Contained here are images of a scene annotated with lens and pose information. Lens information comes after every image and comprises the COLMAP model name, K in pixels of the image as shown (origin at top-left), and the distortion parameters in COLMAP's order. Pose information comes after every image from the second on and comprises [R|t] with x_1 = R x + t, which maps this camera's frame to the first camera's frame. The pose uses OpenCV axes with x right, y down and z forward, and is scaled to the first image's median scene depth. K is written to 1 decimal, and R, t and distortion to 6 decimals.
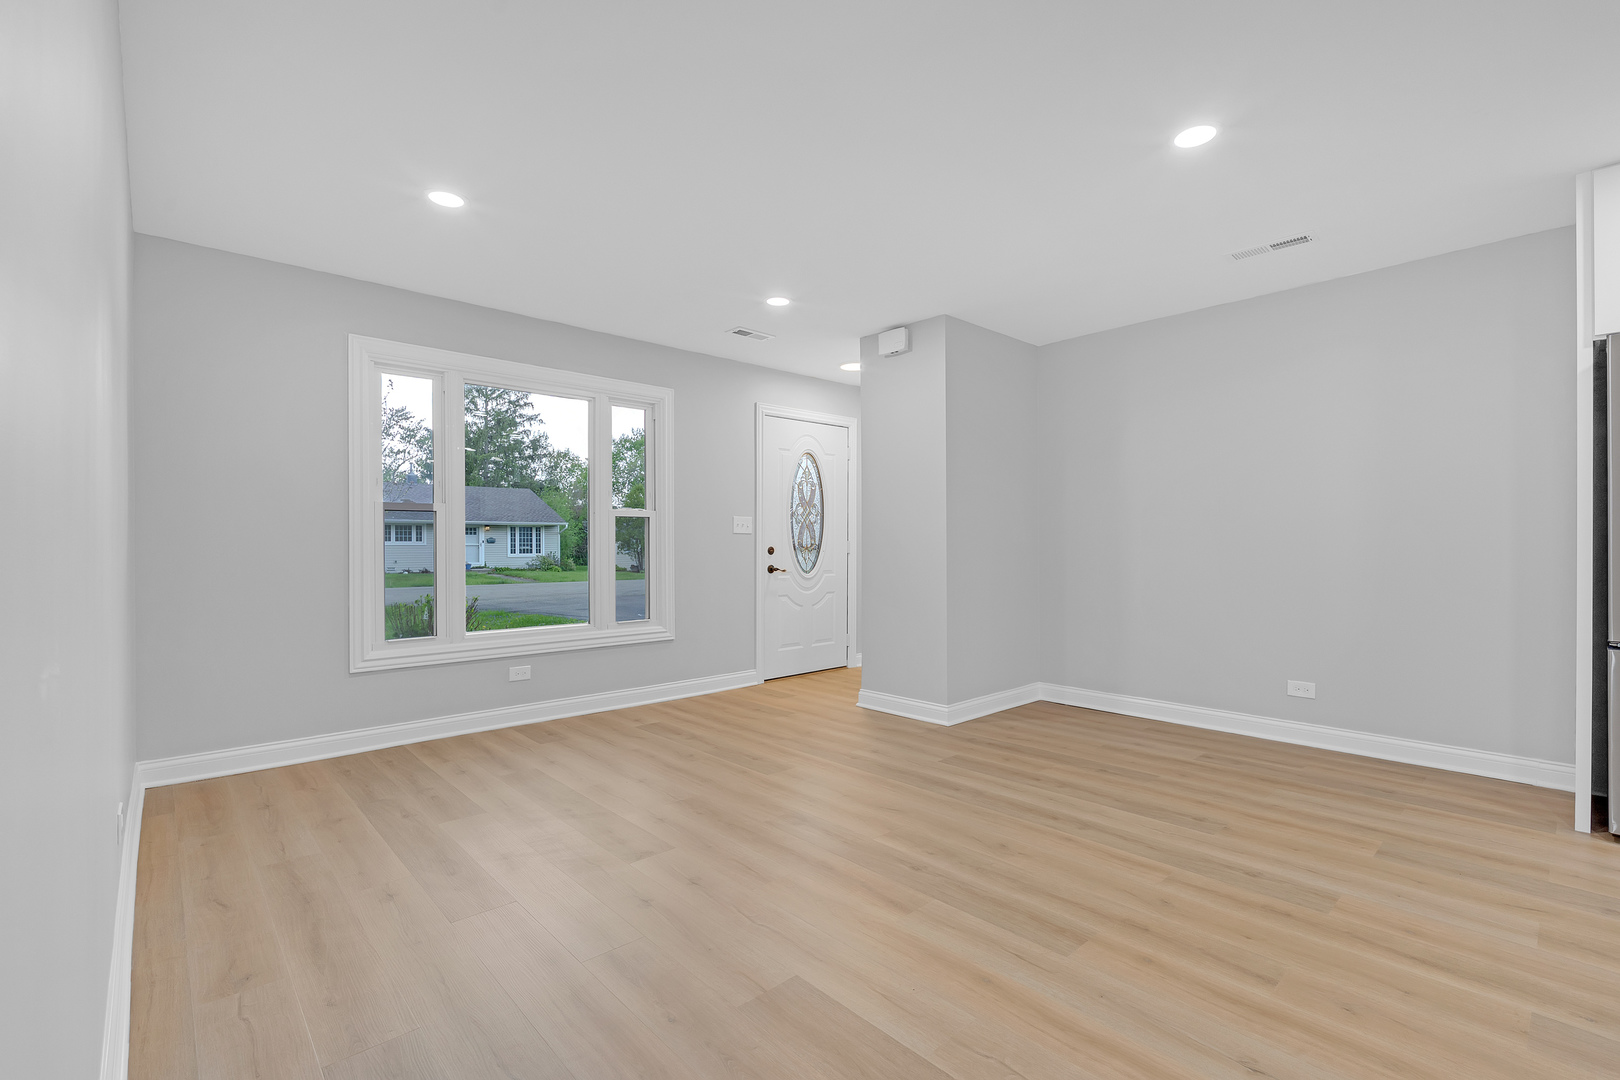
lens RADIAL K [[710.3, 0, 810.0], [0, 710.3, 540.0], [0, 0, 1]] dist [-0.005606, -0.000822]
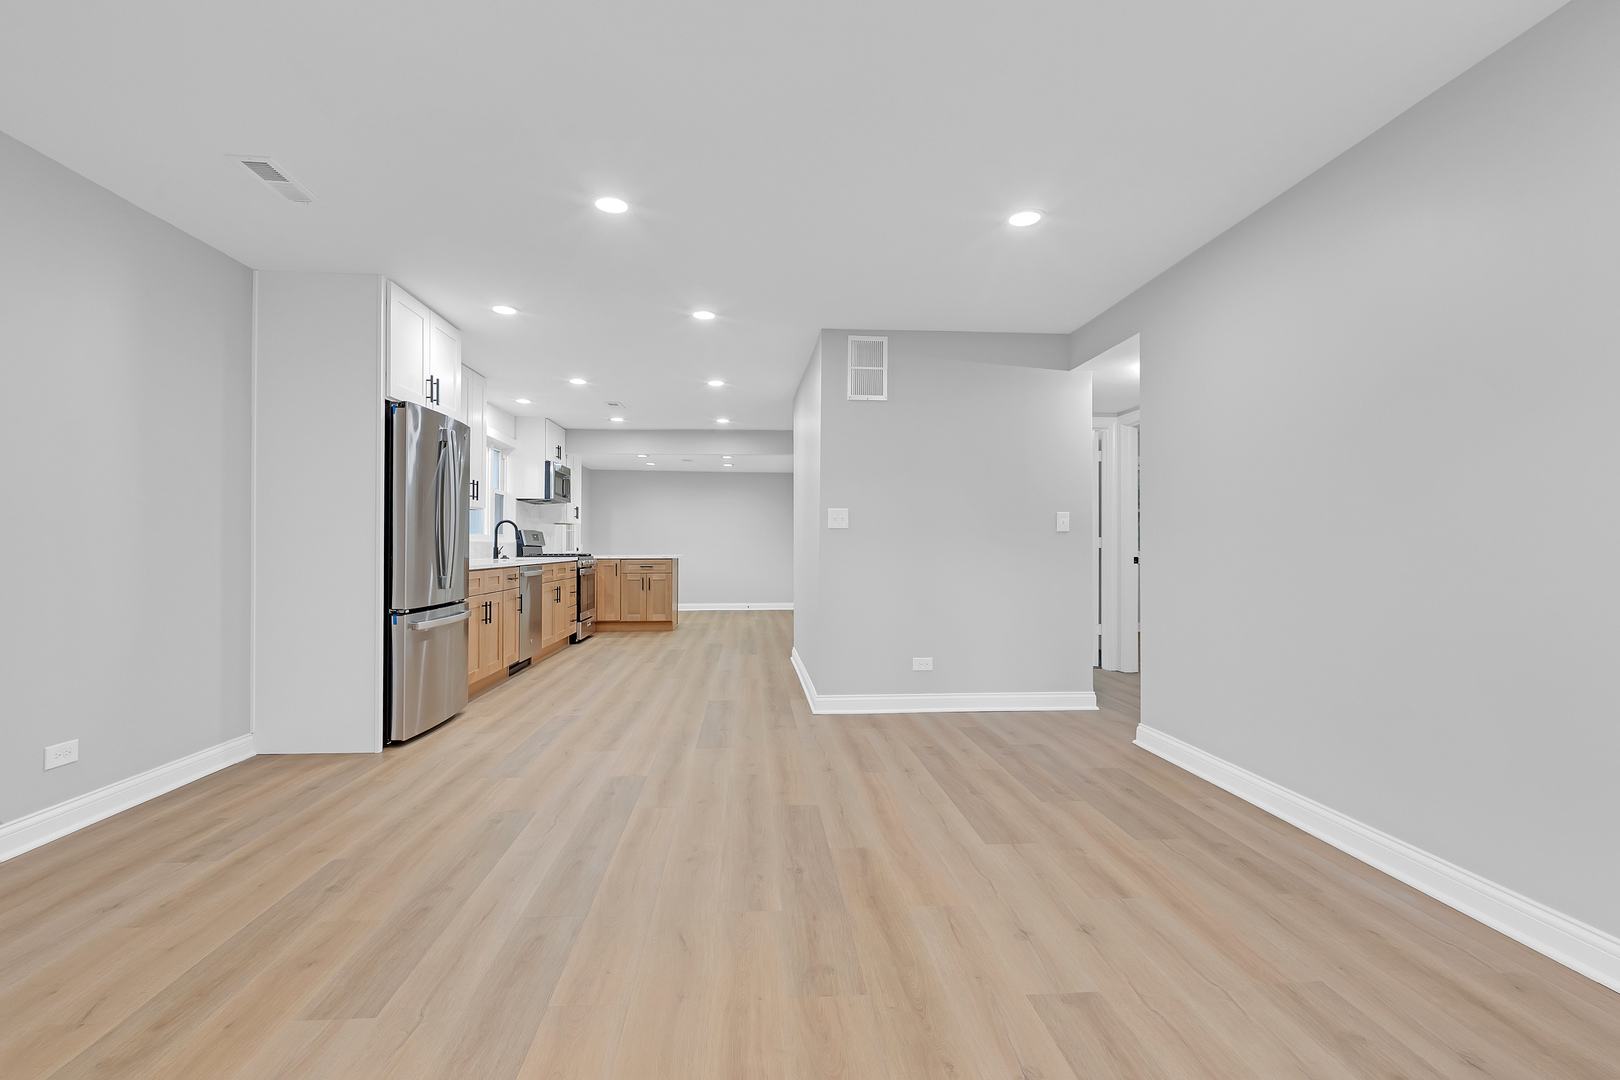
lens RADIAL K [[710.3, 0, 810.0], [0, 710.3, 540.0], [0, 0, 1]] dist [-0.005606, -0.000822]
pose [[-0.785225, 0.006202, 0.619180, -0.343885], [-0.006015, 0.999826, -0.017642, 0.015143], [-0.619182, -0.017577, -0.785051, 1.283490]]
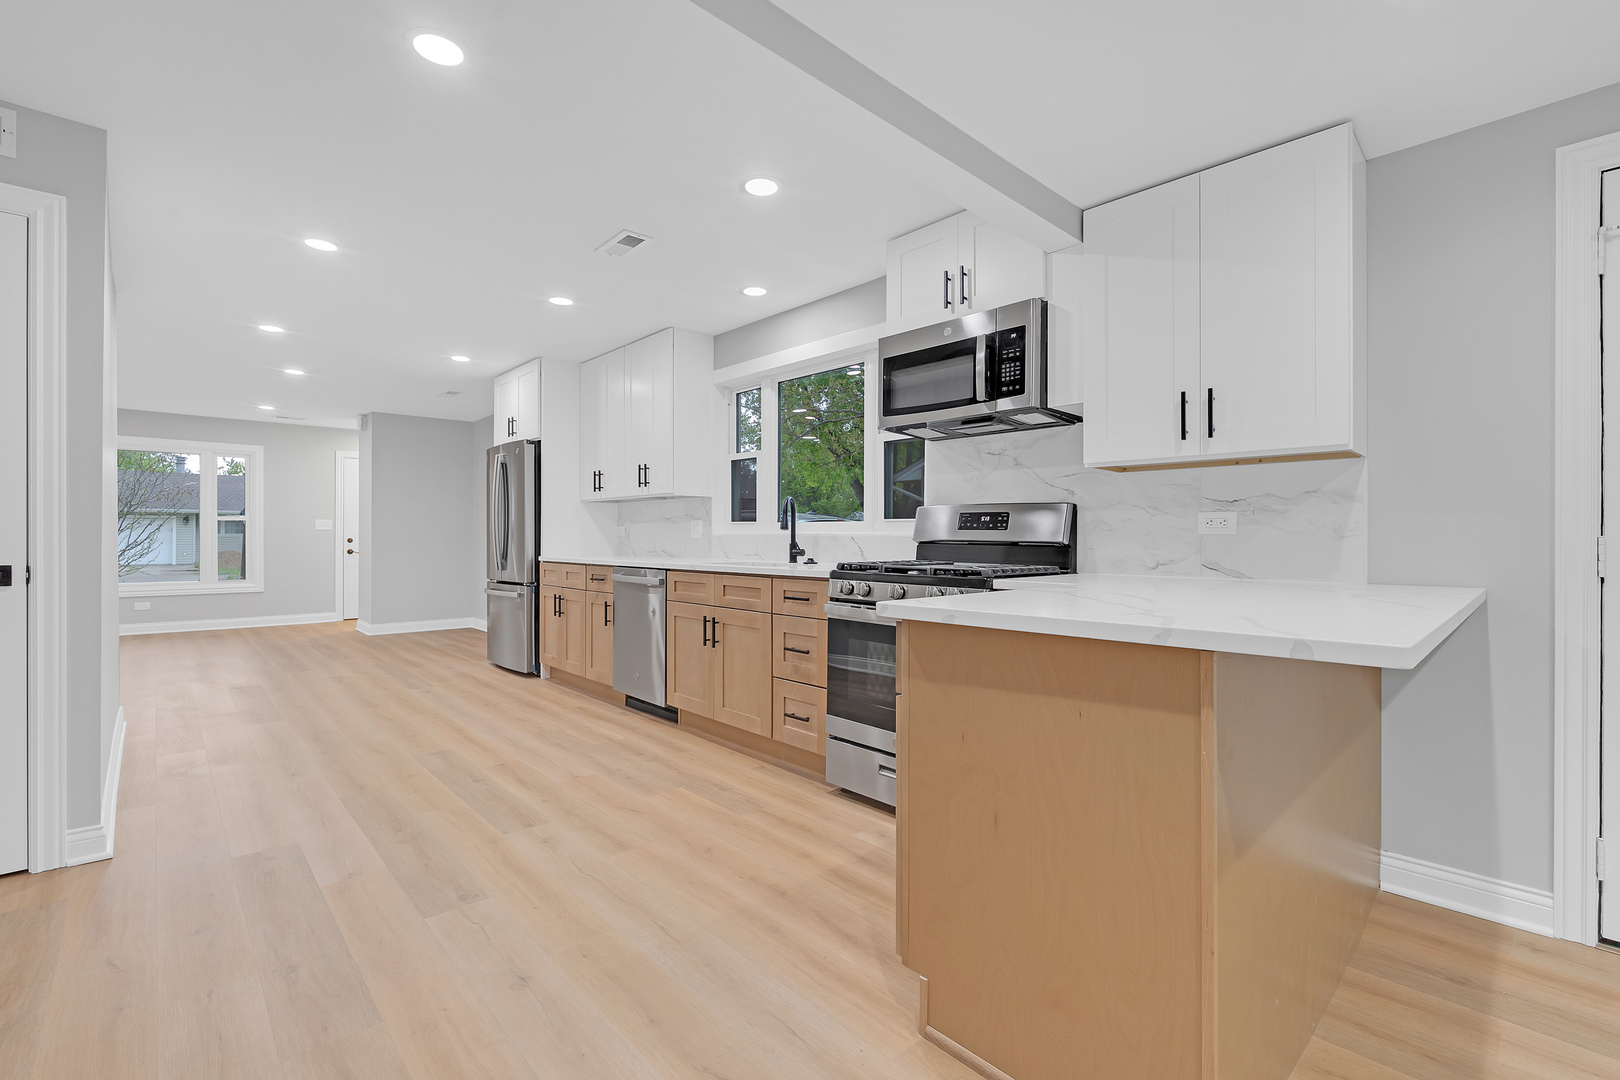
lens RADIAL K [[710.3, 0, 810.0], [0, 710.3, 540.0], [0, 0, 1]] dist [-0.005606, -0.000822]
pose [[0.999998, 0.001844, -0.000578, 1.767430], [-0.001836, 0.999897, 0.014242, -0.019370], [0.000604, -0.014241, 0.999898, -1.111562]]
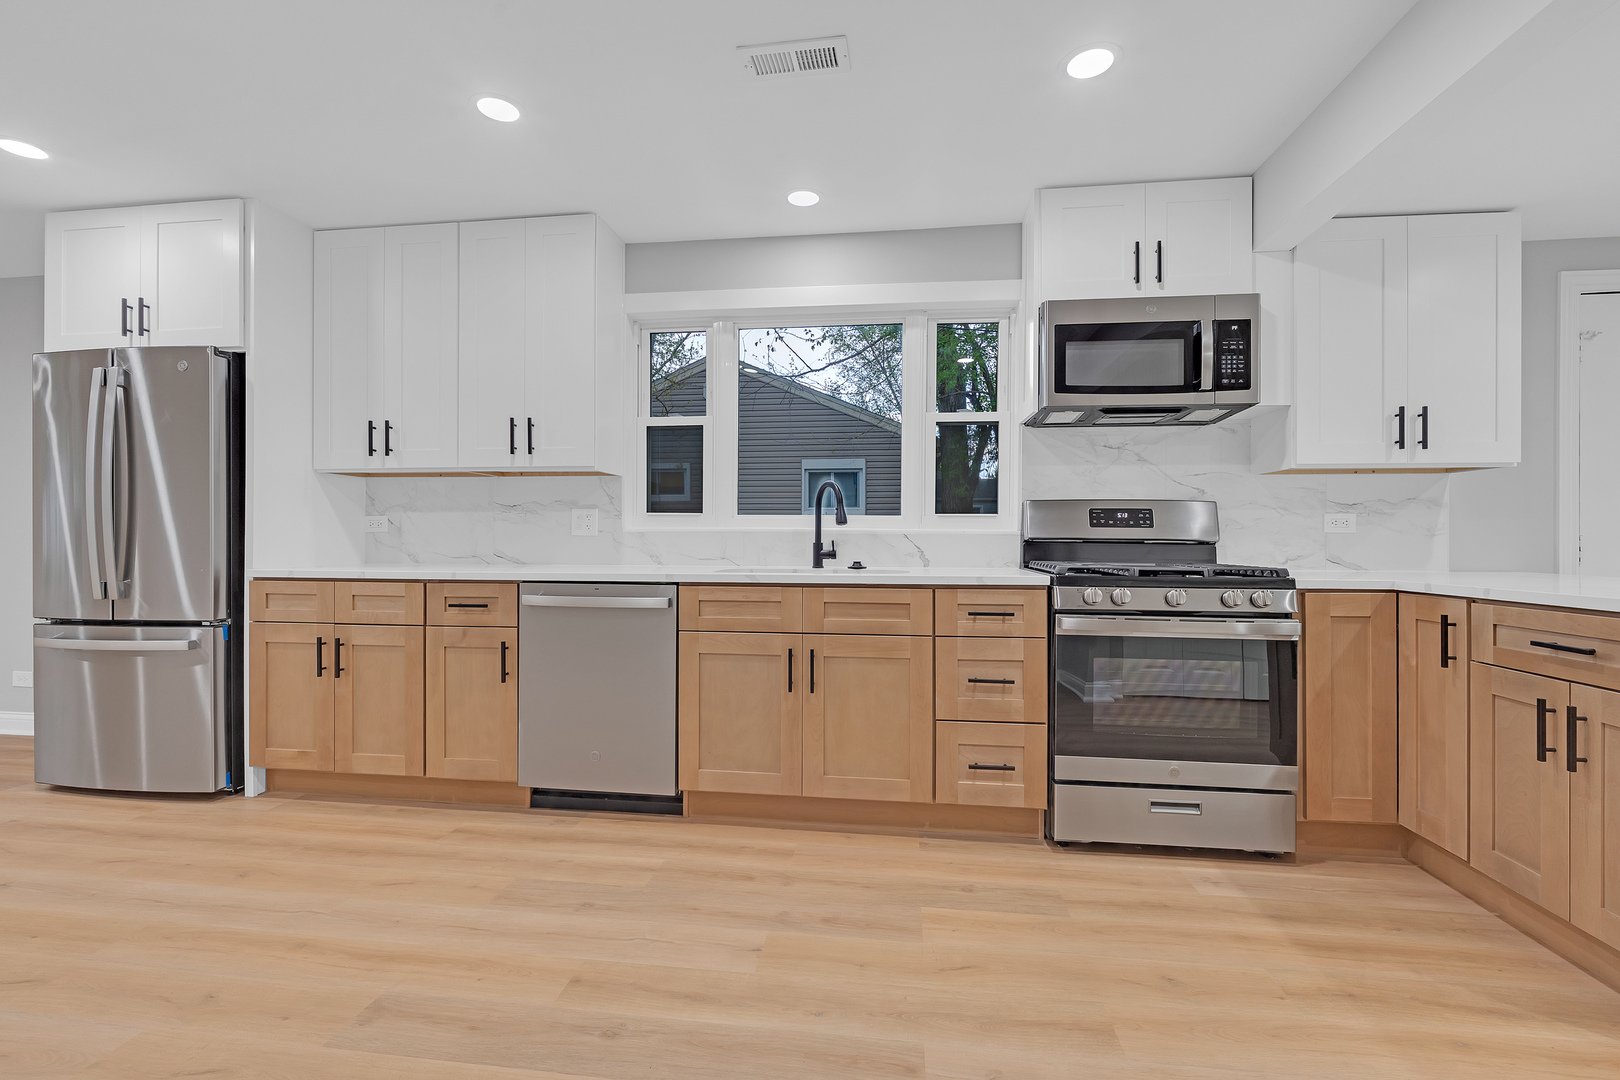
lens RADIAL K [[710.3, 0, 810.0], [0, 710.3, 540.0], [0, 0, 1]] dist [-0.005606, -0.000822]
pose [[0.769218, -0.001598, 0.638984, 1.093282], [-0.009520, 0.999857, 0.013961, -0.012017], [-0.638915, -0.016823, 0.769093, -0.572224]]
